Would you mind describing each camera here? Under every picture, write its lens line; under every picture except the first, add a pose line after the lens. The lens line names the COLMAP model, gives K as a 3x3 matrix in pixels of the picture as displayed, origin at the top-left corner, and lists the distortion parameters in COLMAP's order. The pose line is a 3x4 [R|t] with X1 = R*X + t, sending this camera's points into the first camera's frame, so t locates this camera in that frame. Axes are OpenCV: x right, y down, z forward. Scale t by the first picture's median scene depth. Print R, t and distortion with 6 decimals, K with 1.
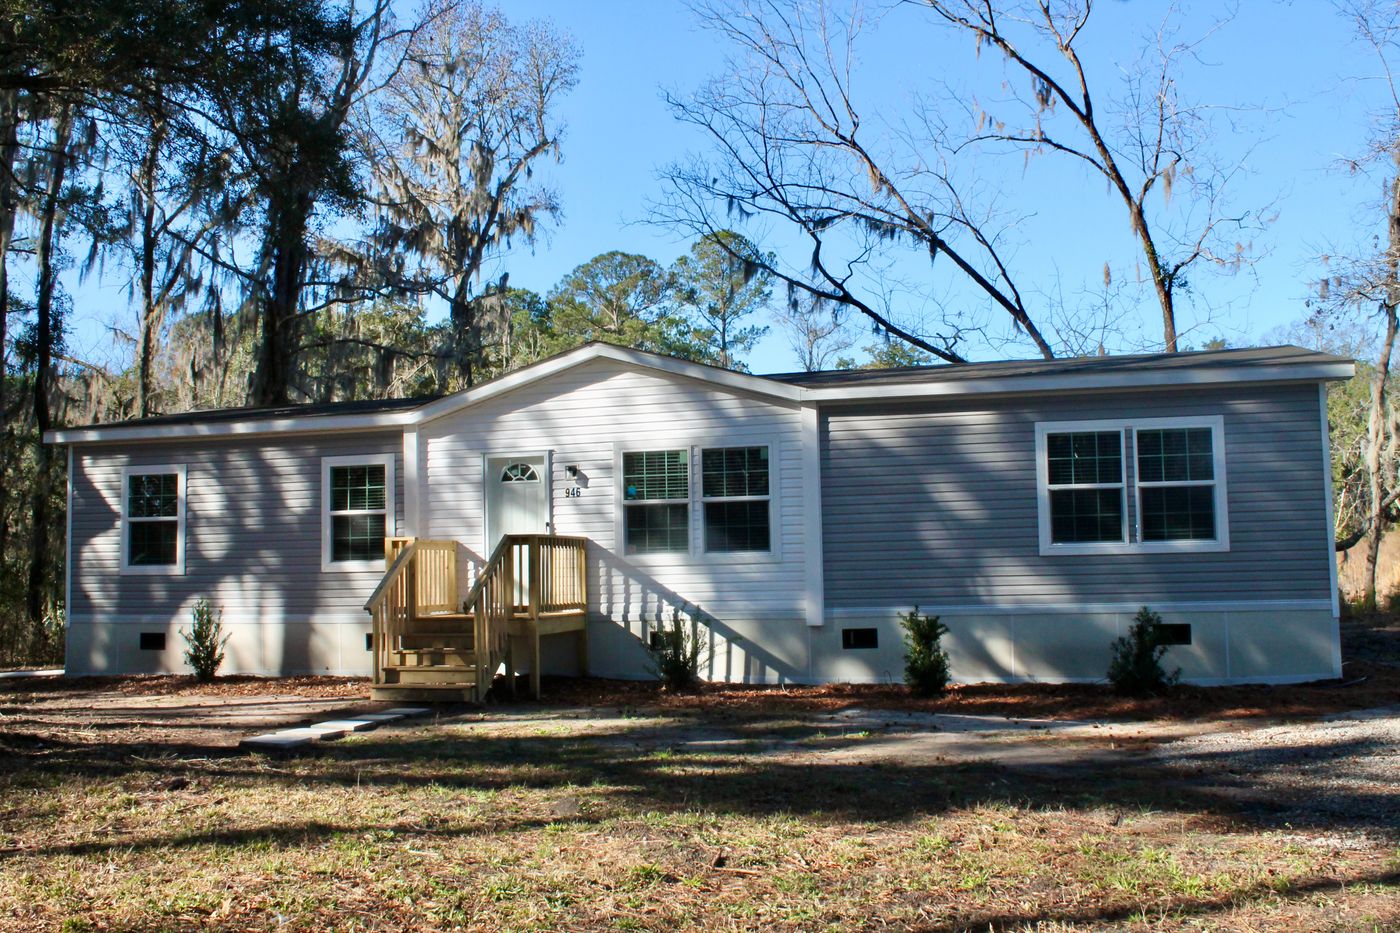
lens RADIAL K [[1338.9, 0, 700.0], [0, 1338.9, 466.5], [0, 0, 1]] dist [-0.130145, 0.138469]
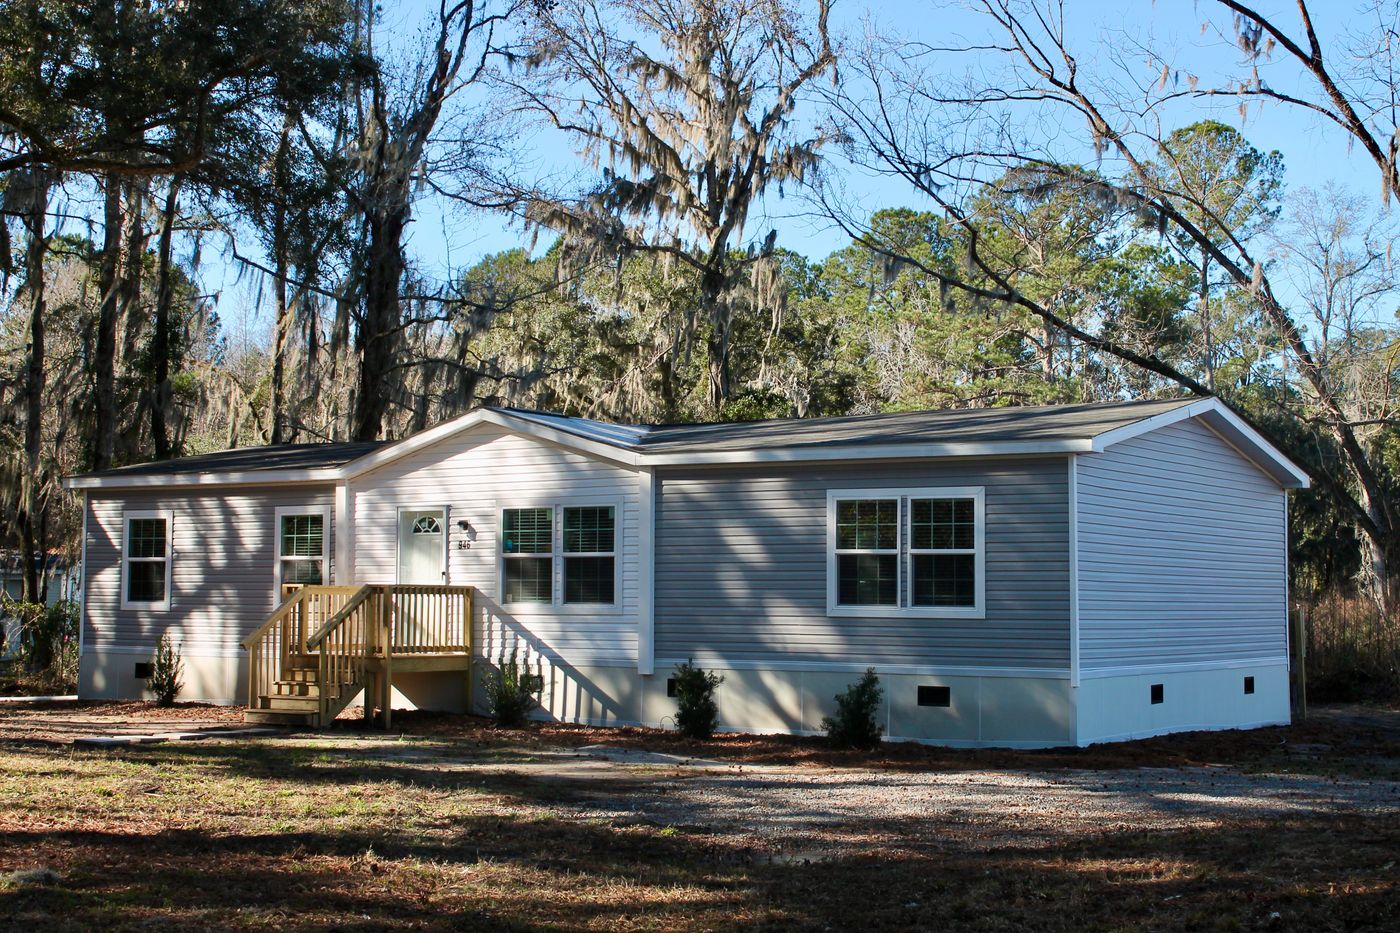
lens RADIAL K [[2058.6, 0, 700.0], [0, 2058.6, 466.5], [0, 0, 1]] dist [-0.022627, 0.084469]
pose [[0.950822, 0.006984, -0.309659, 0.606515], [-0.003692, 0.999930, 0.011215, -0.063646], [0.309716, -0.009520, 0.950781, -0.533352]]
